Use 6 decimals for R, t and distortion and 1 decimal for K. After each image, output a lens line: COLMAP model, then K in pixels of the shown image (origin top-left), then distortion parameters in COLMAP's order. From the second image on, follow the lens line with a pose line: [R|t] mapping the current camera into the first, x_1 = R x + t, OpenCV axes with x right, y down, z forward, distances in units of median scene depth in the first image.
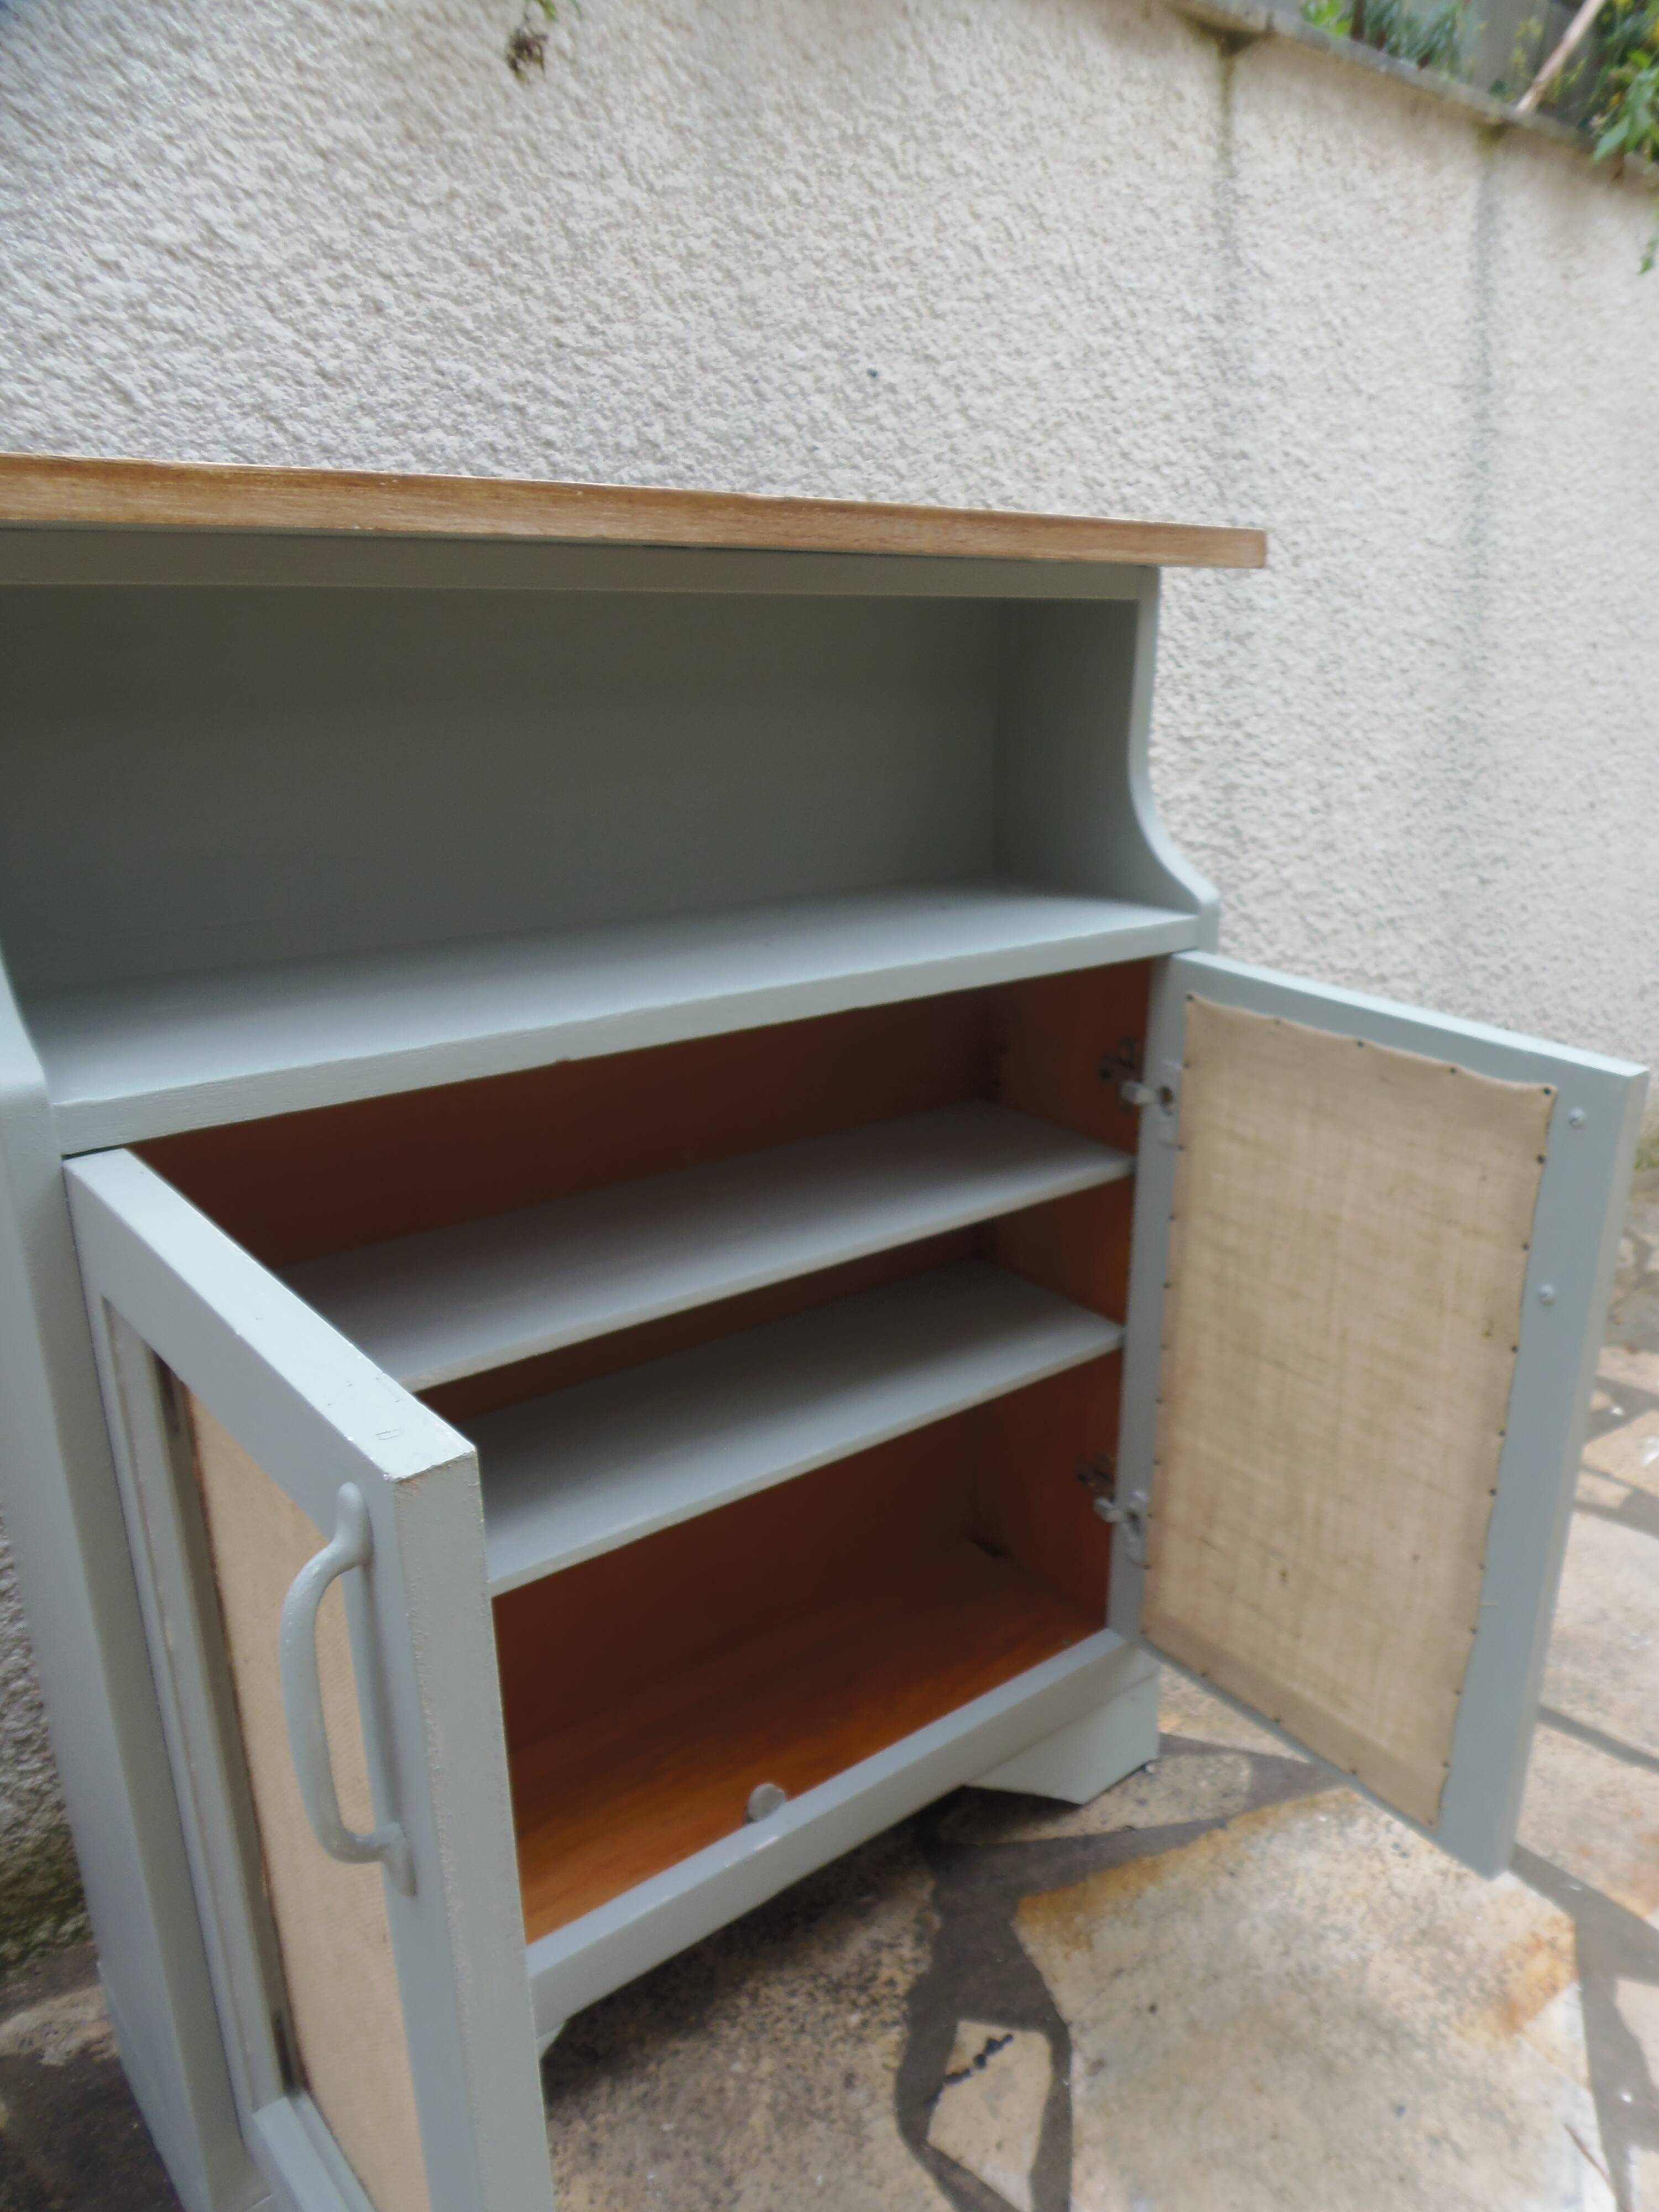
lens RADIAL K [[1611.5, 0, 937.0], [0, 1611.5, 1118.9], [0, 0, 1]] dist [-0.022878, -0.012151]
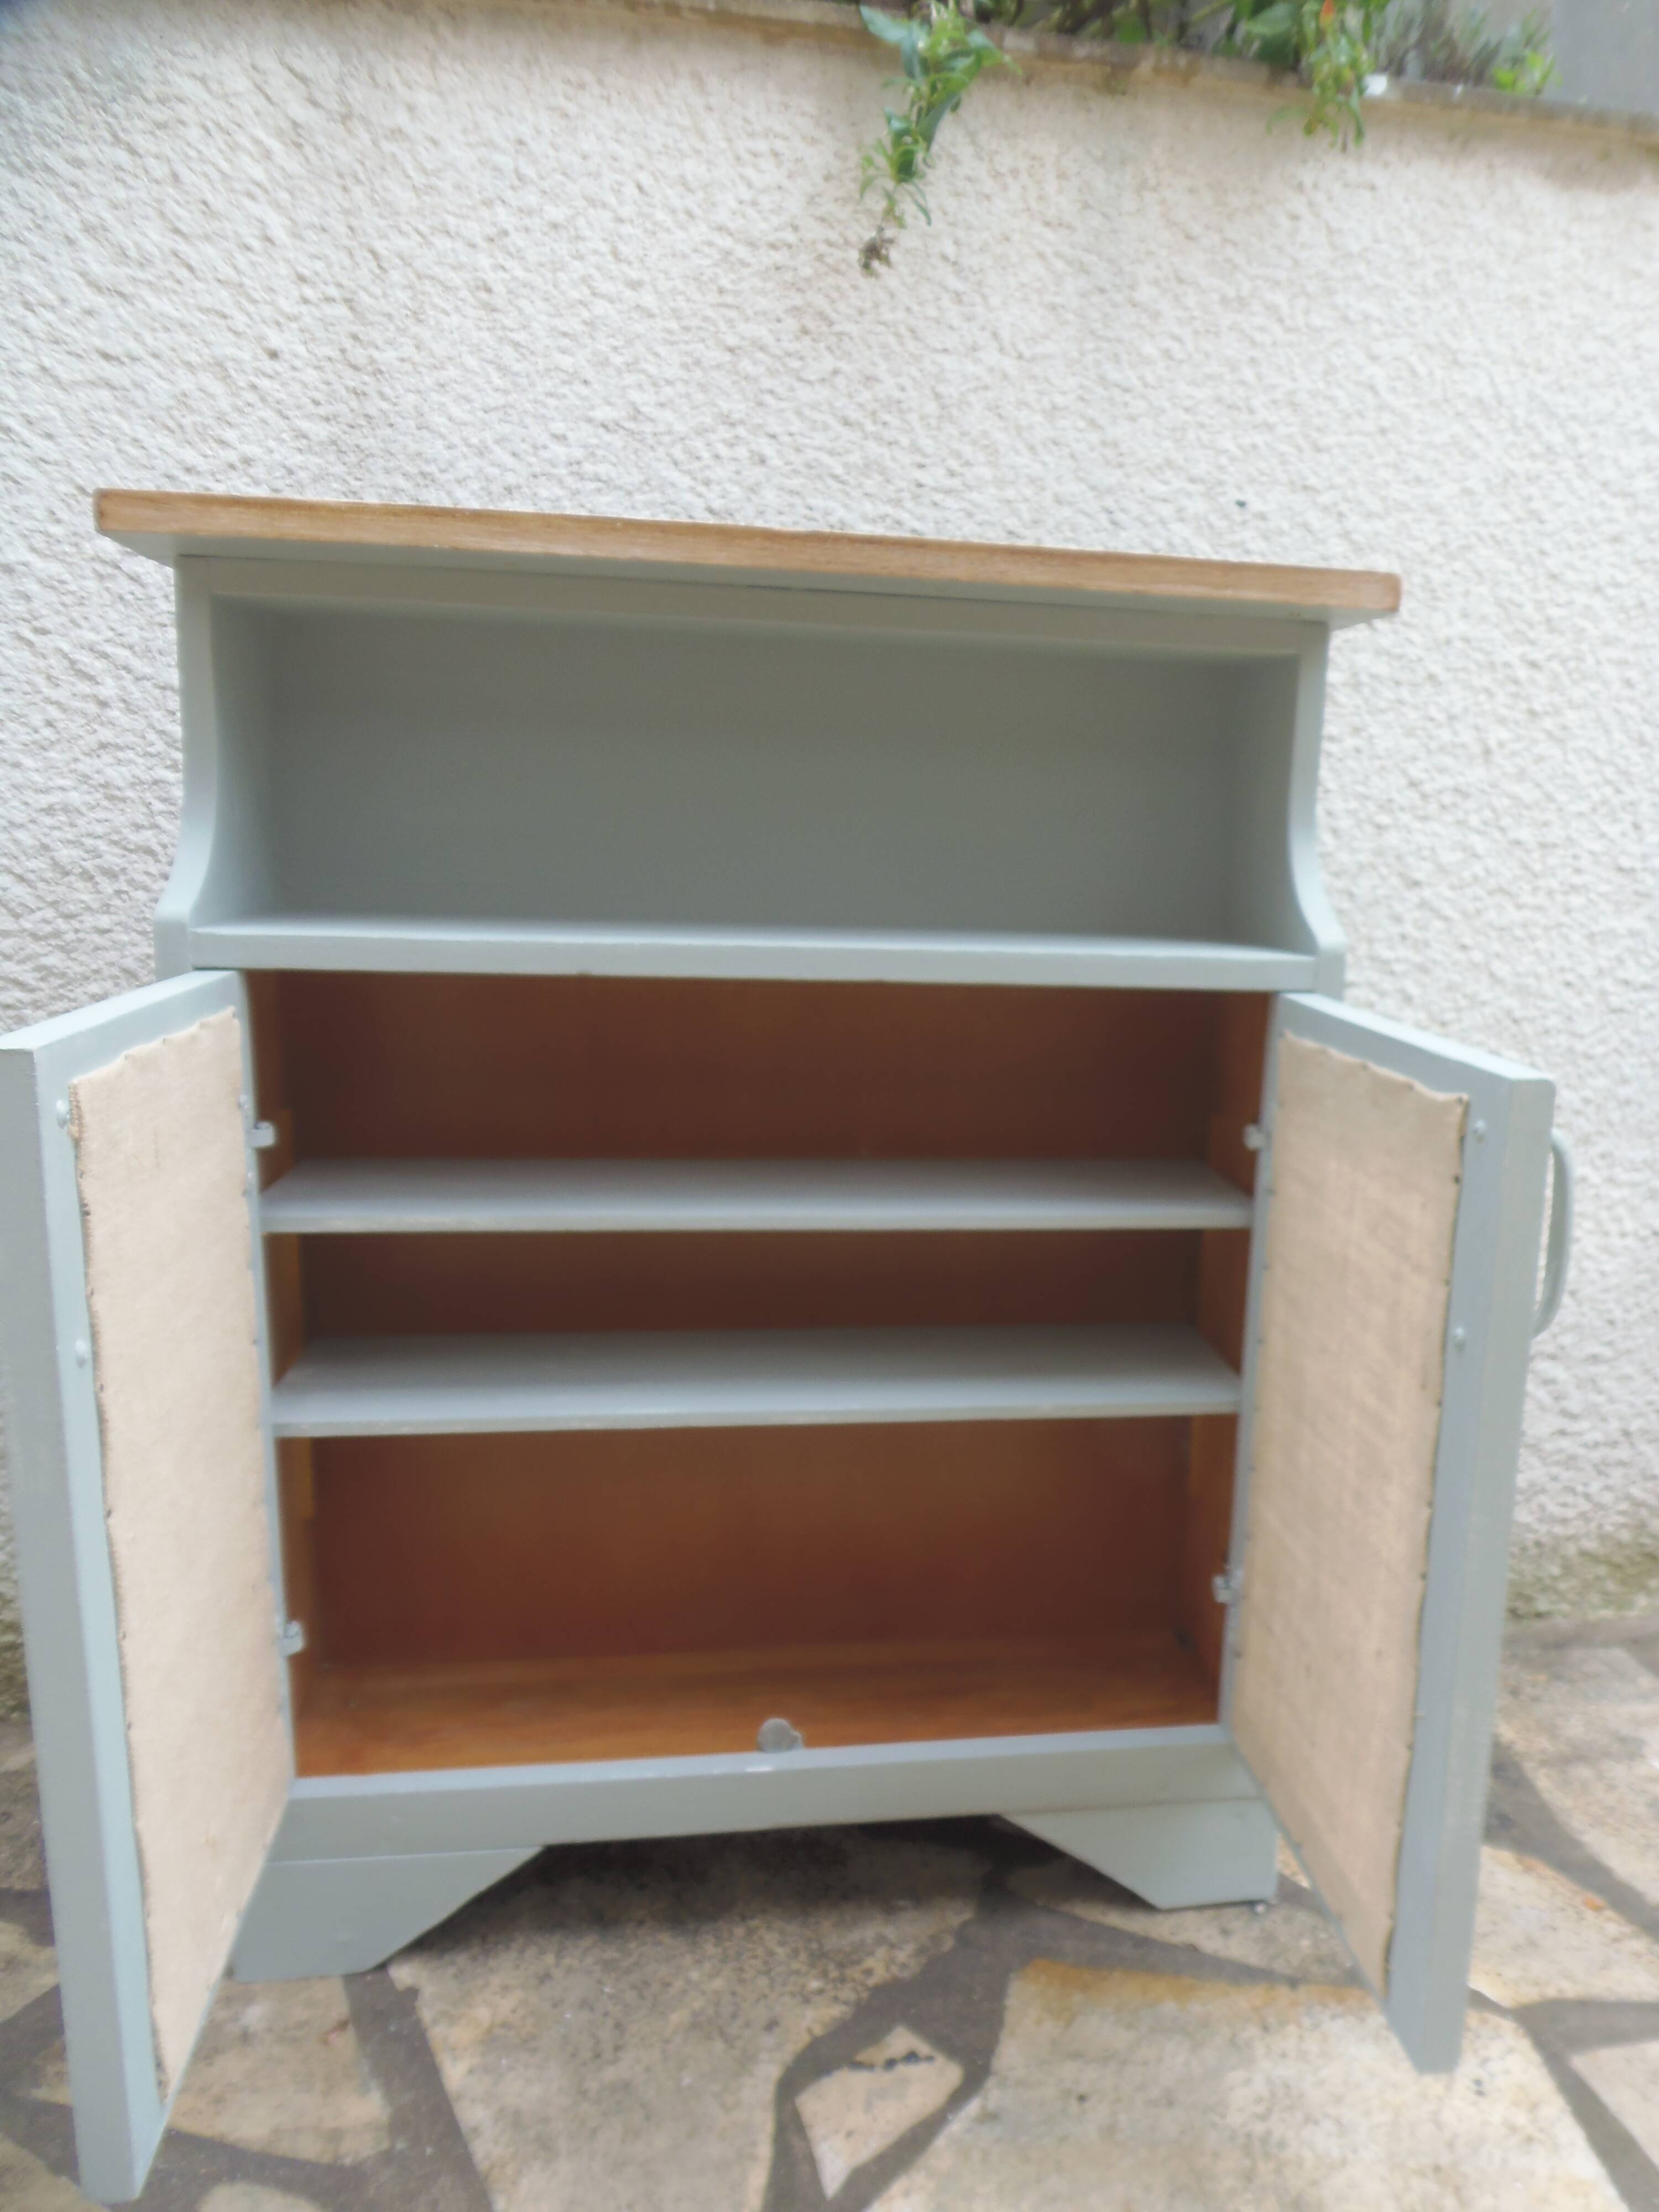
lens RADIAL K [[1578.7, 0, 953.6], [0, 1578.7, 1127.3], [0, 0, 1]] dist [-0.013463, -0.037938]
pose [[0.852481, 0.109311, -0.511202, 0.450693], [-0.184352, 0.977931, -0.098313, 0.103349], [0.489174, 0.178051, 0.853819, 0.085025]]
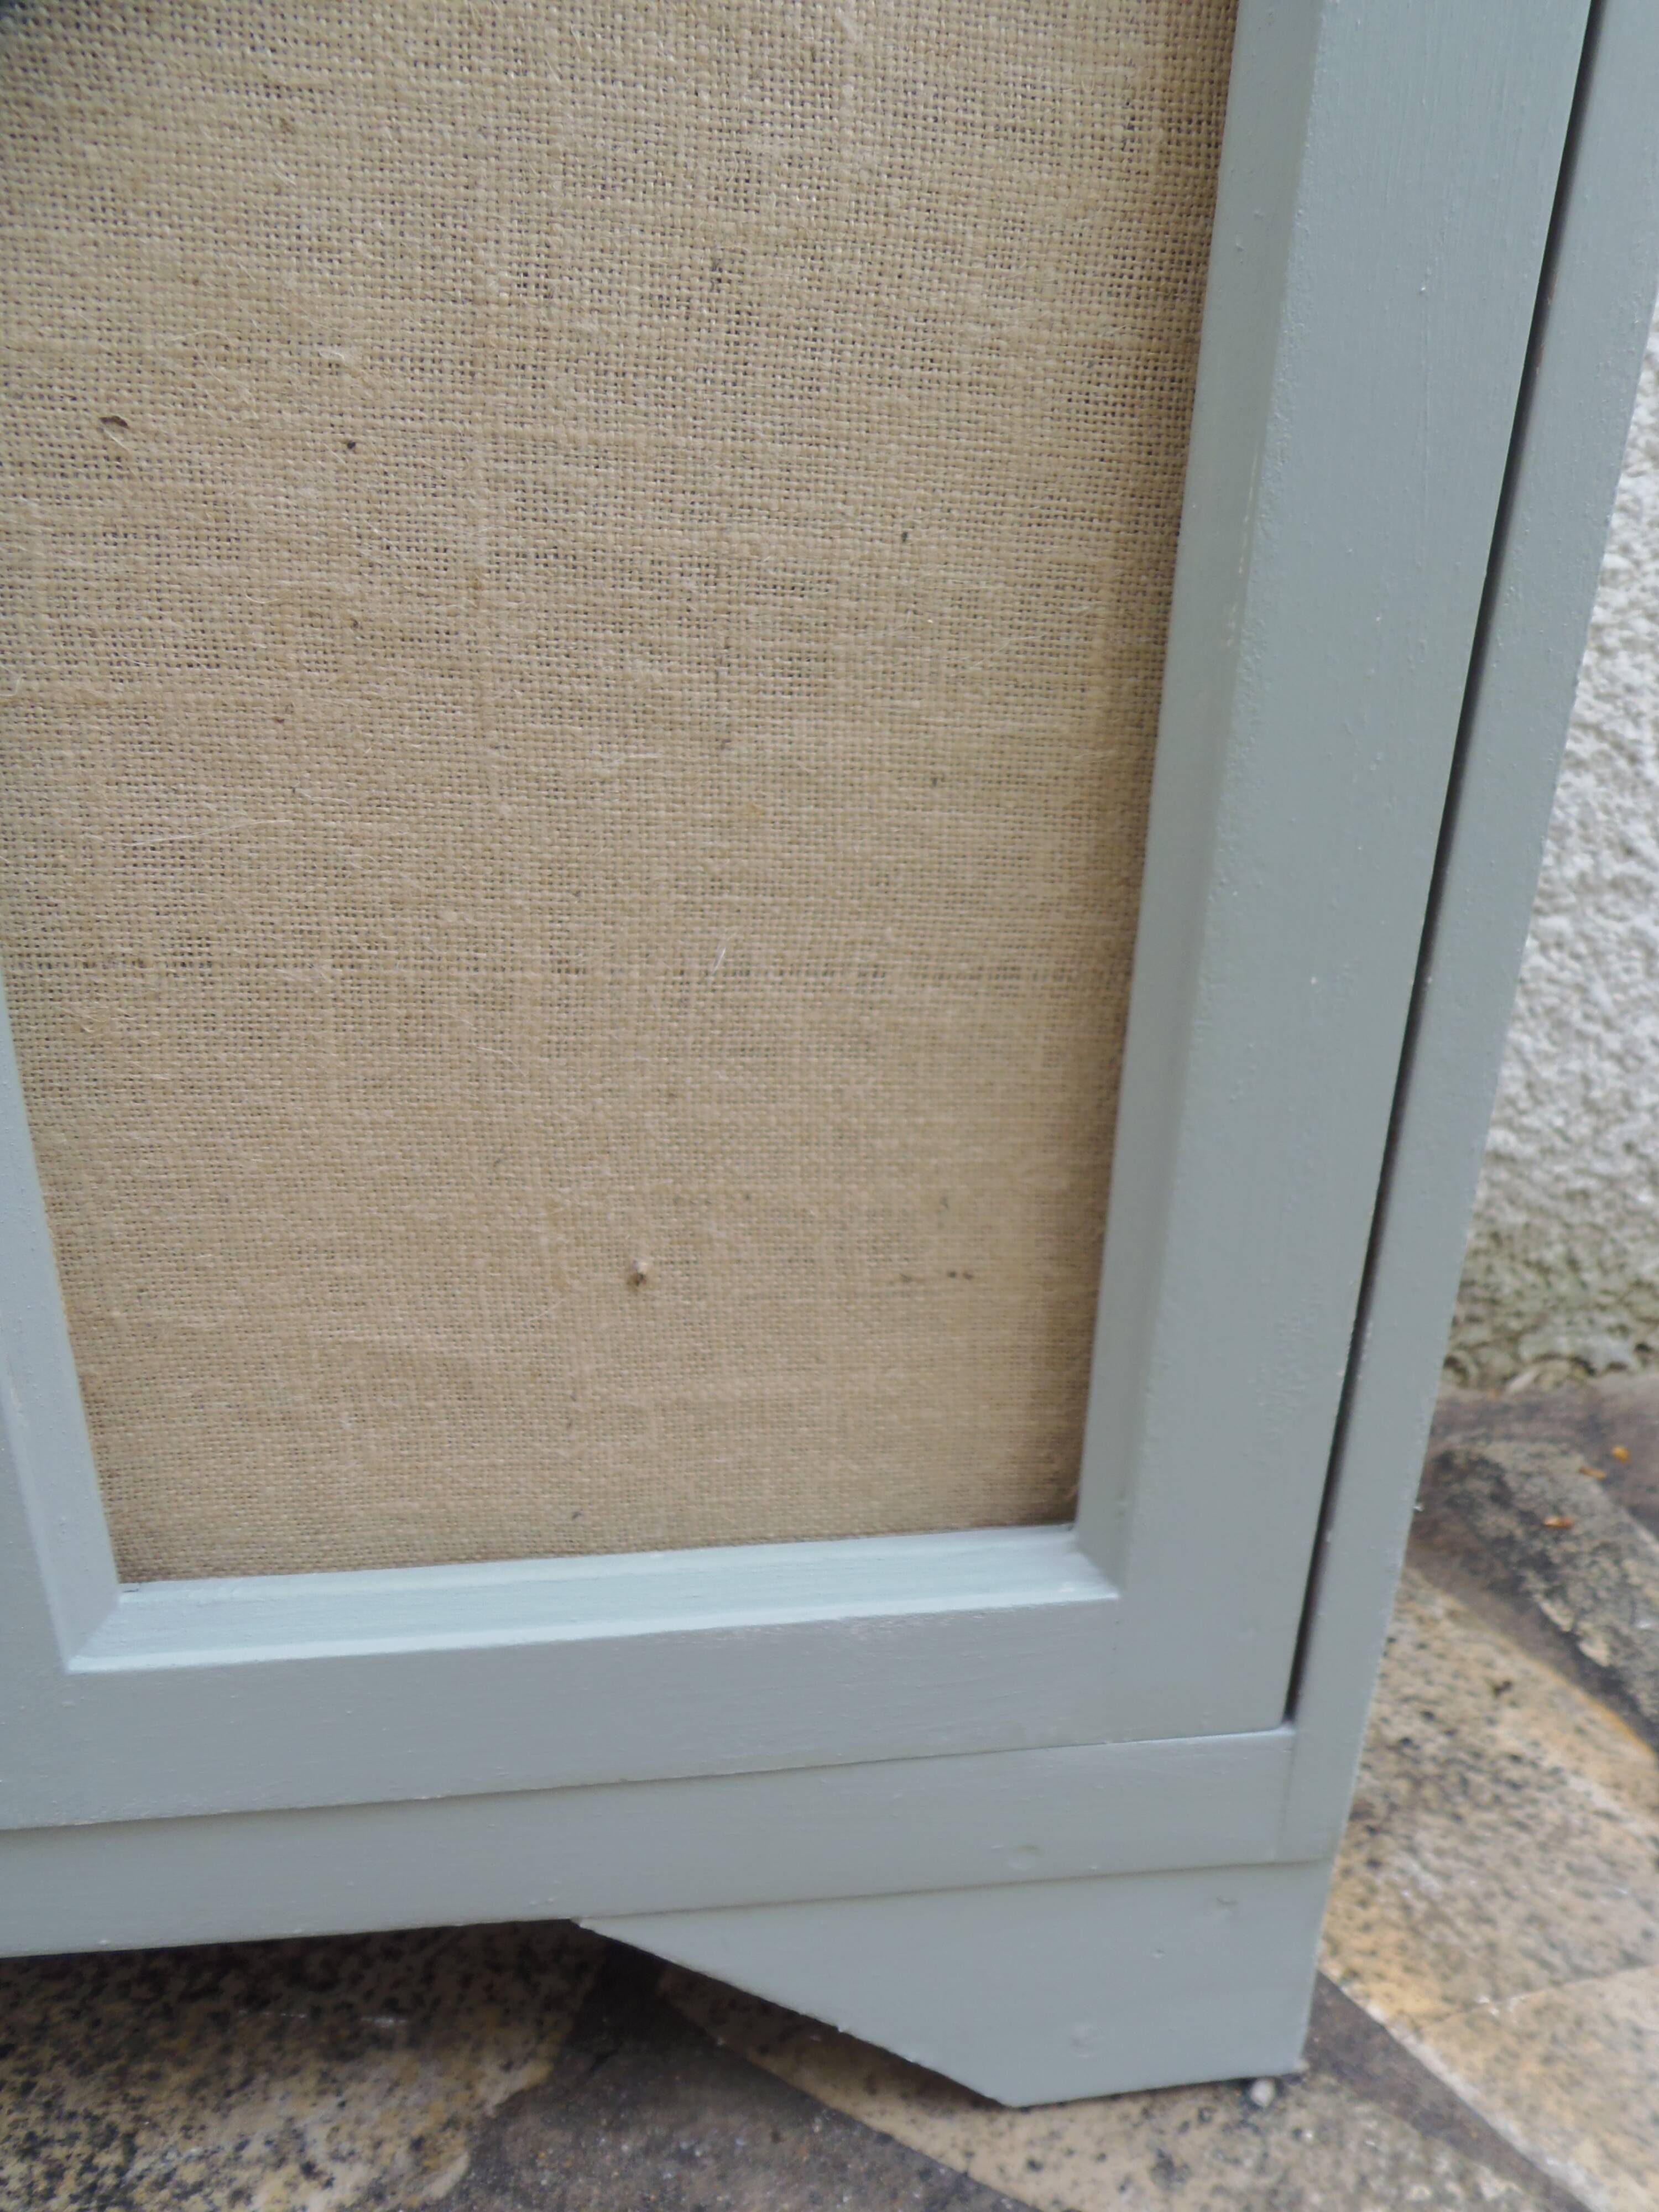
lens RADIAL K [[1623.8, 0, 968.7], [0, 1623.8, 1149.9], [0, 0, 1]] dist [-0.035823, 0.002360]
pose [[0.833989, 0.257431, -0.488048, 0.232134], [-0.222452, 0.966297, 0.129560, 0.187406], [0.504952, 0.000516, 0.863147, 0.742326]]
